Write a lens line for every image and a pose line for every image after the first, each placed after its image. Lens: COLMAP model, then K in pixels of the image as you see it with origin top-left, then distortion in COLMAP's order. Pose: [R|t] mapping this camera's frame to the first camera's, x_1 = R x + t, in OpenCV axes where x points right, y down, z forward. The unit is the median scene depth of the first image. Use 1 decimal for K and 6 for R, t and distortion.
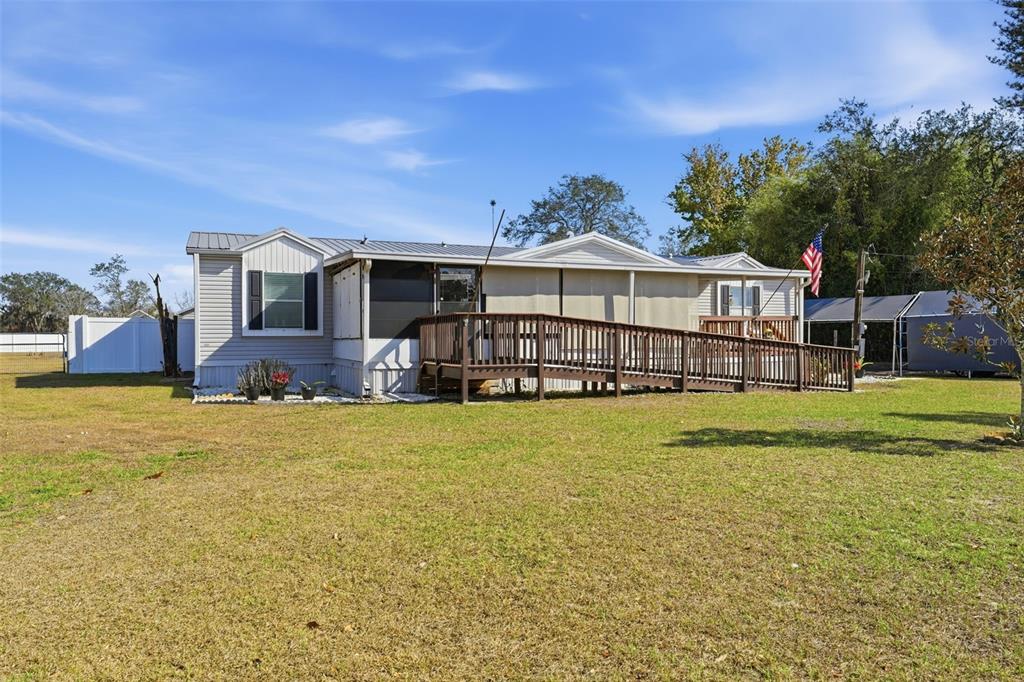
lens RADIAL K [[404.0, 0, 511.9], [0, 404.0, 326.3], [0, 0, 1]] dist [0.000791, -0.000002]
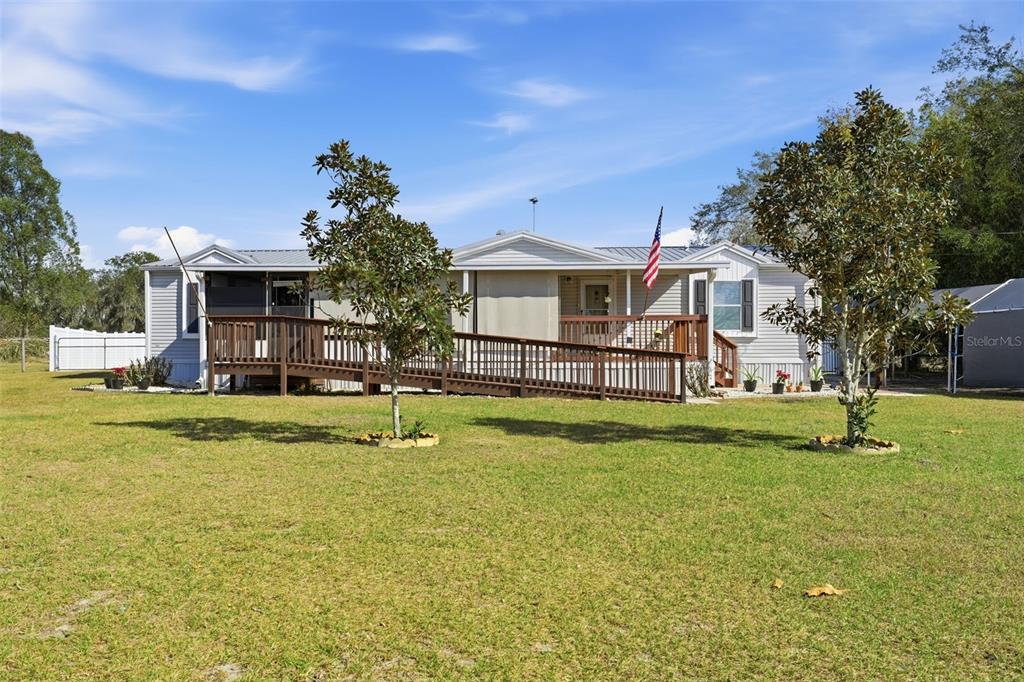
lens RADIAL K [[420.5, 0, 512.0], [0, 420.5, 341.0], [0, 0, 1]] dist [-0.000973, -0.000377]
pose [[0.966706, 0.001930, -0.255881, 0.743124], [0.005159, 0.999621, 0.027029, 0.005212], [0.255836, -0.027450, 0.966330, 0.050739]]
